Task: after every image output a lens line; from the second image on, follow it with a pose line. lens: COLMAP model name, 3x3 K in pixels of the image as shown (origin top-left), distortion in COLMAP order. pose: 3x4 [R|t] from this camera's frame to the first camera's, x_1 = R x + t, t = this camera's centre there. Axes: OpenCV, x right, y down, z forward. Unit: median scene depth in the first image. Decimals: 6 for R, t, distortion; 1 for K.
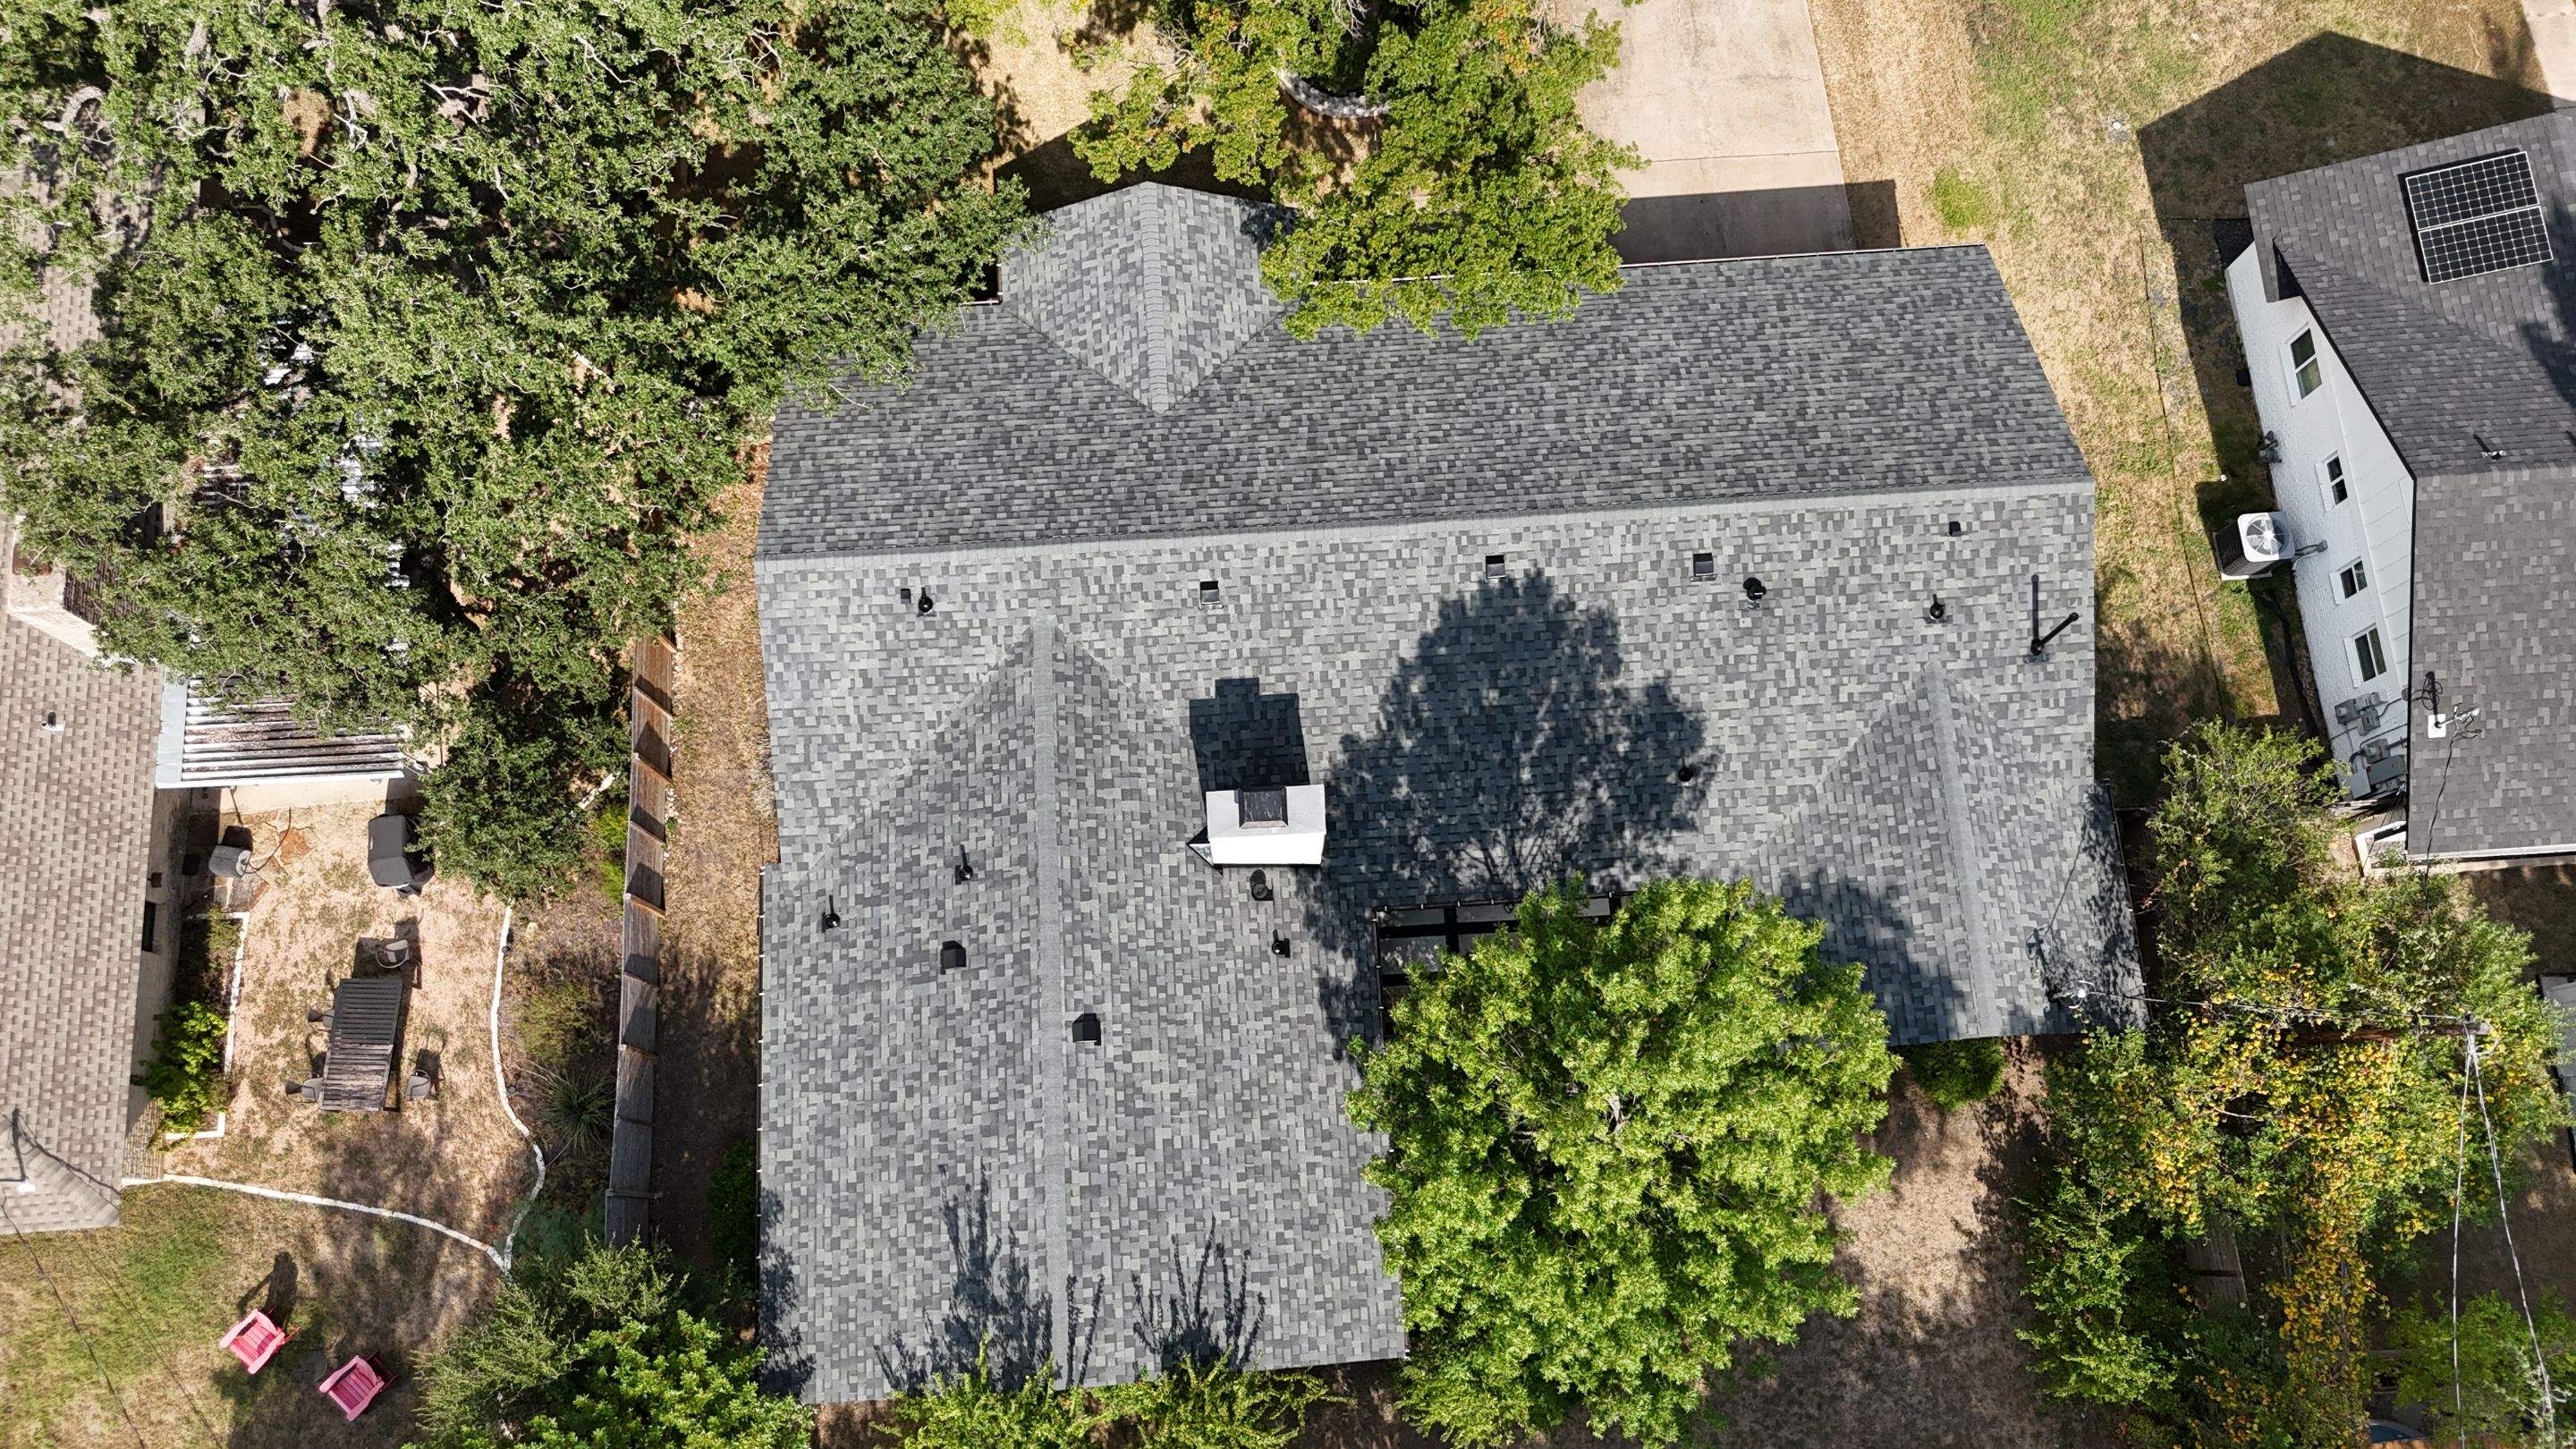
lens RADIAL K [[1901.7, 0, 1296.6], [0, 1901.7, 711.8], [0, 0, 1]] dist [0.065969, -0.081019]
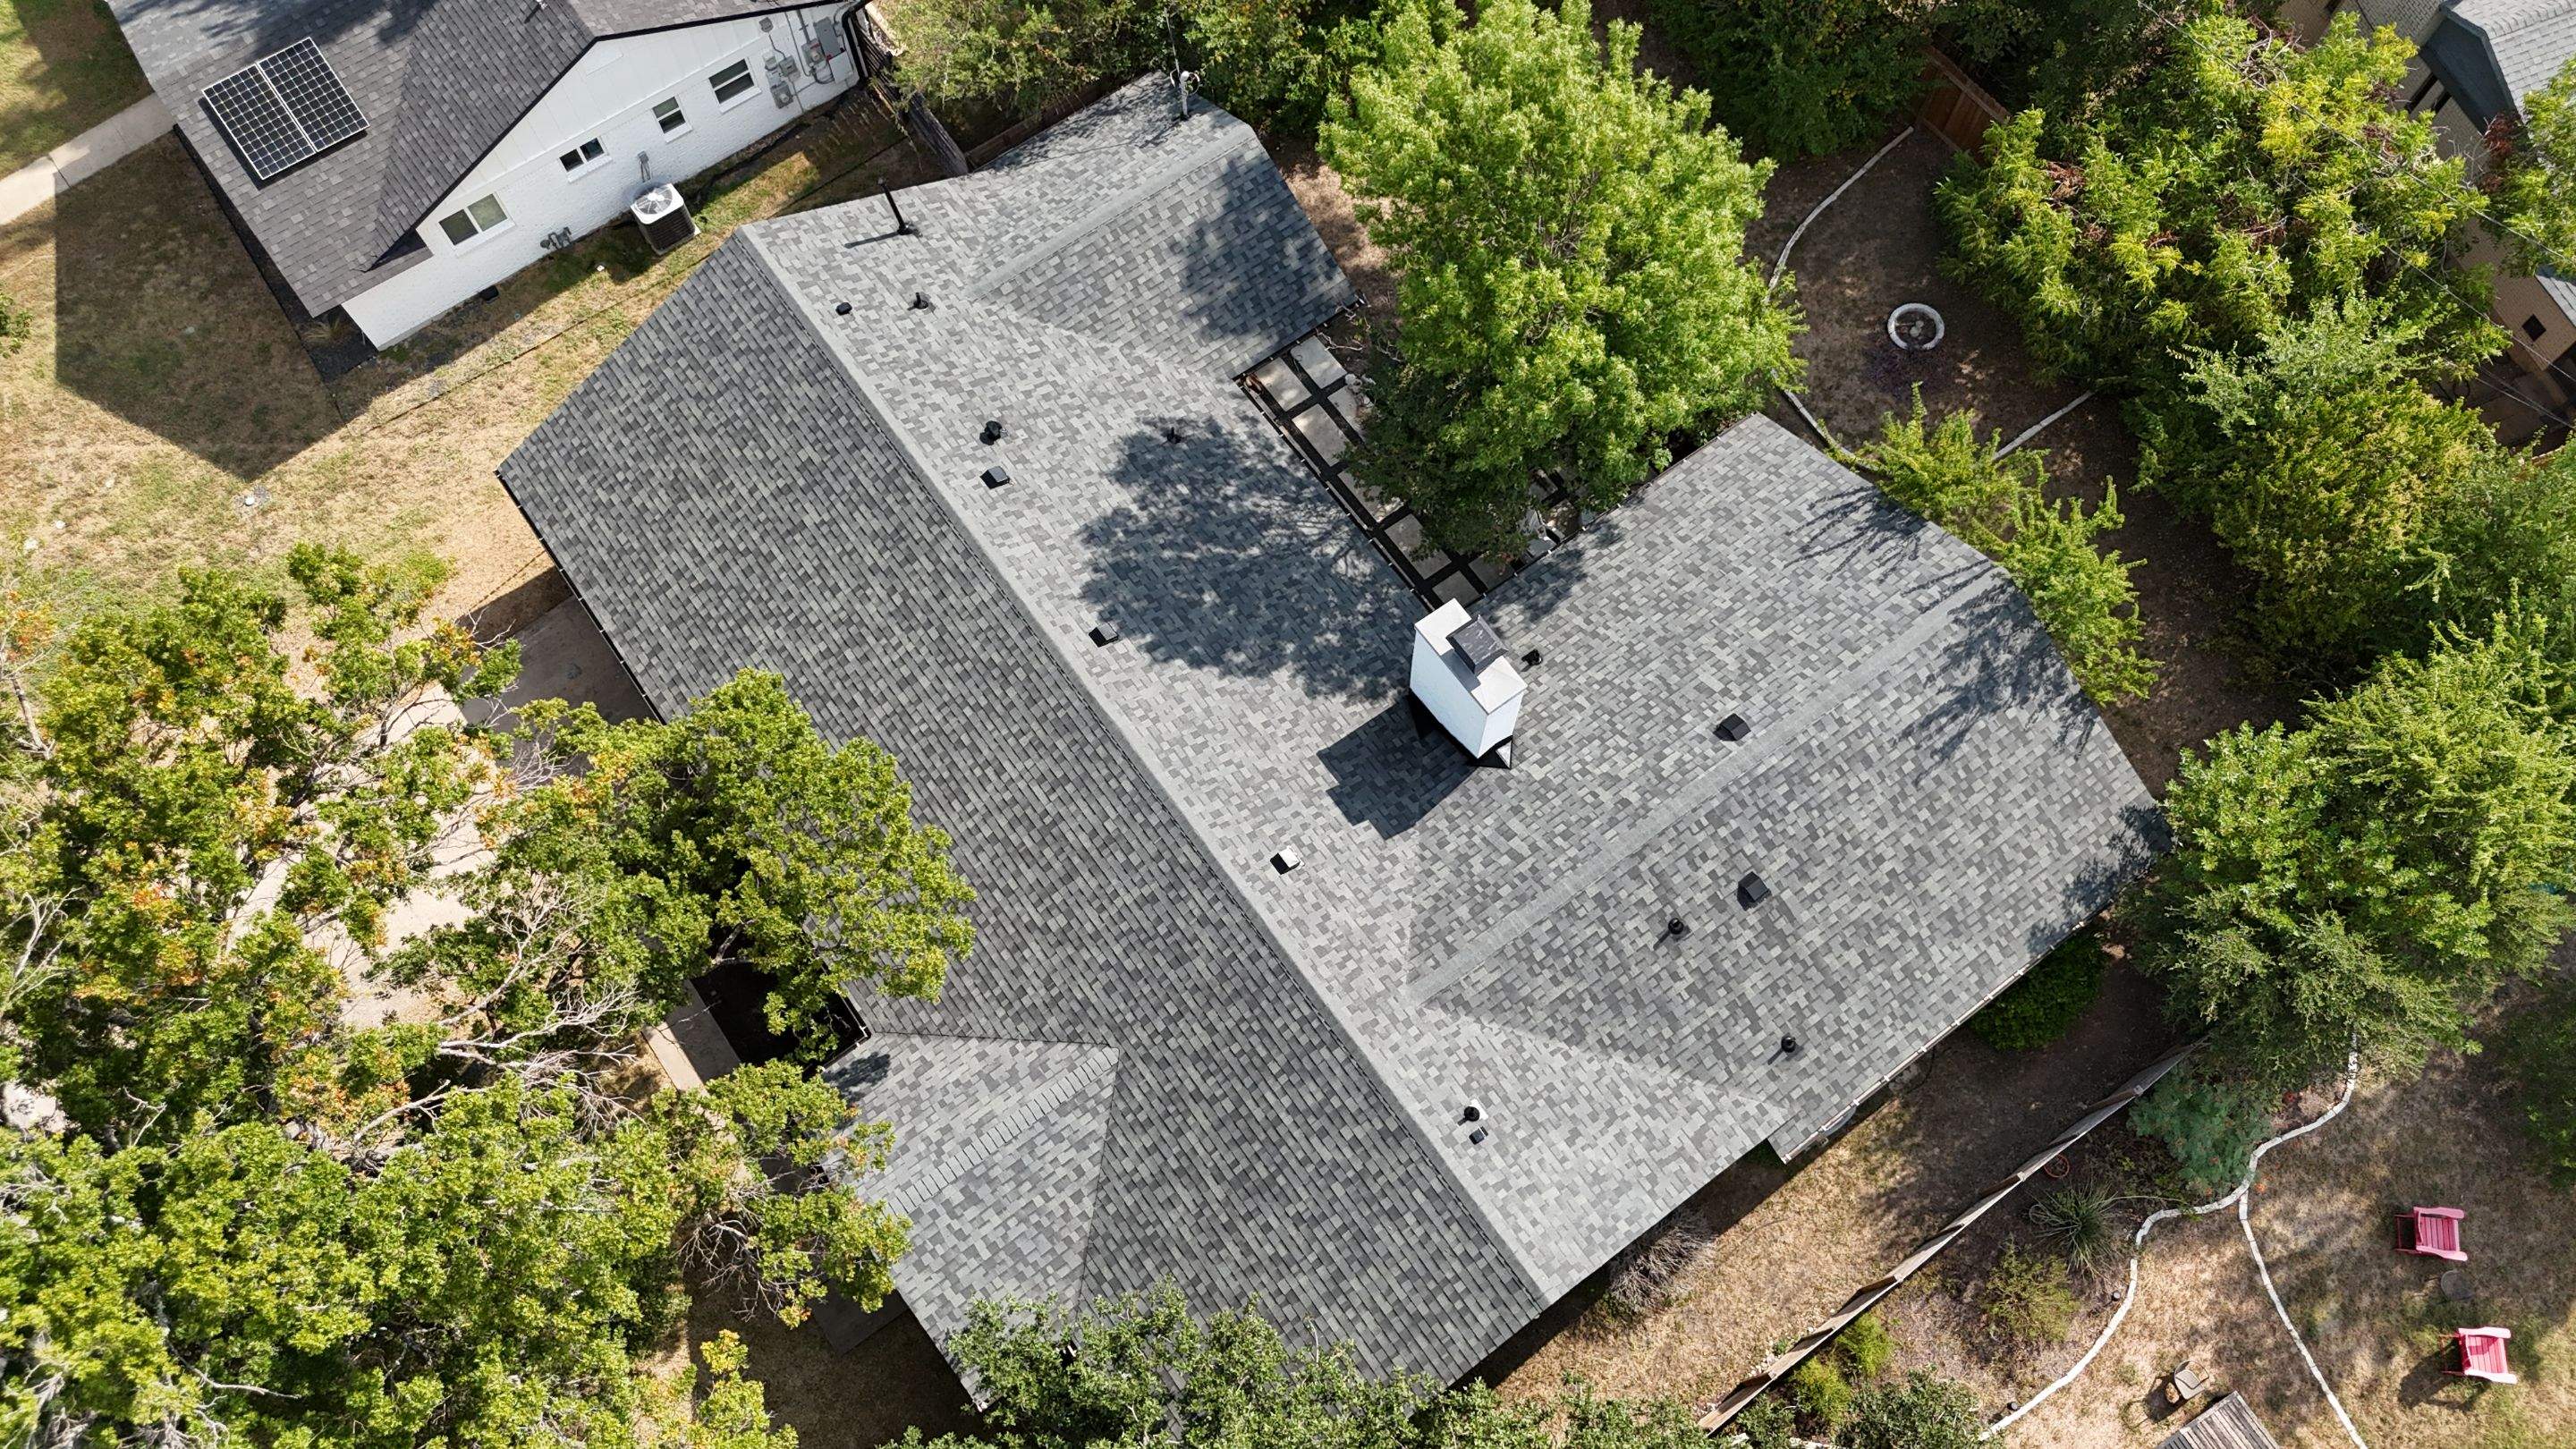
lens RADIAL K [[1918.8, 0, 1270.7], [0, 1918.8, 725.9], [0, 0, 1]] dist [0.053620, -0.058136]
pose [[-0.532862, -0.785033, 0.315881, -0.281317], [0.816299, -0.378515, 0.436330, -0.444910], [-0.222968, 0.490356, 0.842518, 0.185638]]
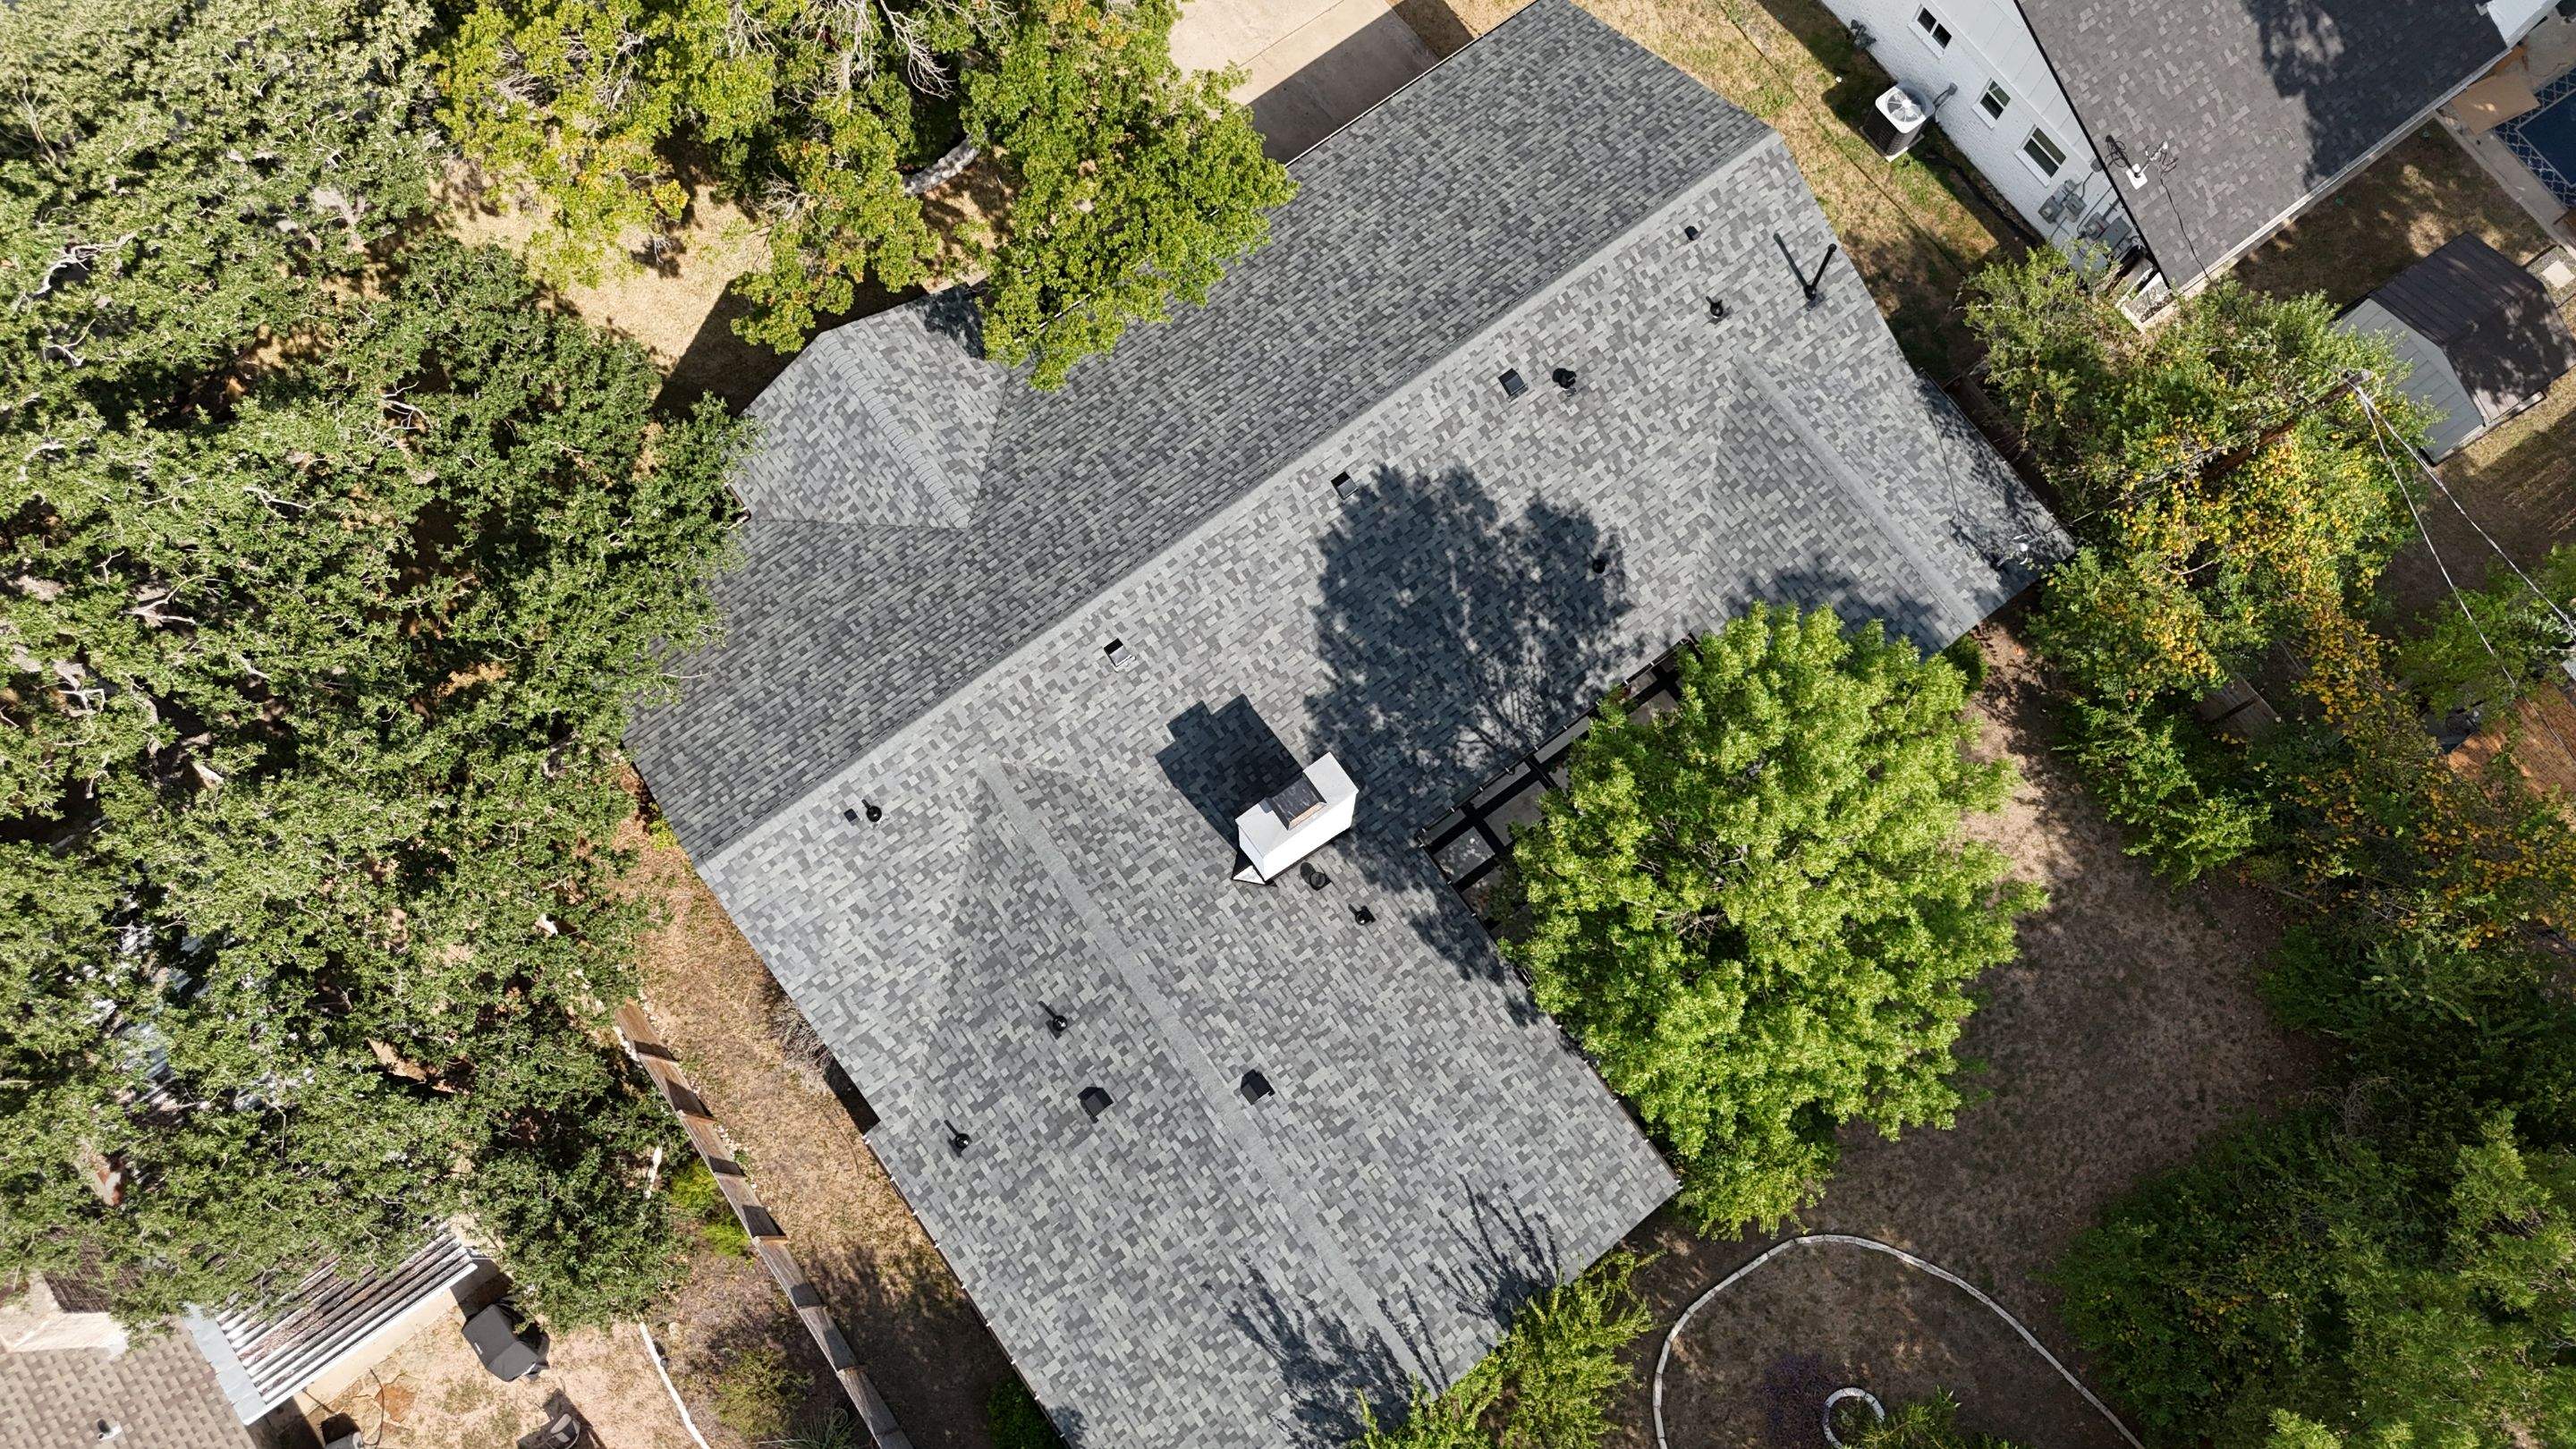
lens RADIAL K [[1901.7, 0, 1296.6], [0, 1901.7, 711.8], [0, 0, 1]] dist [0.065969, -0.081019]
pose [[0.841743, -0.521435, 0.139908, -0.120855], [0.521129, 0.852456, 0.041767, -0.028666], [-0.141044, 0.037753, 0.989283, 0.005132]]
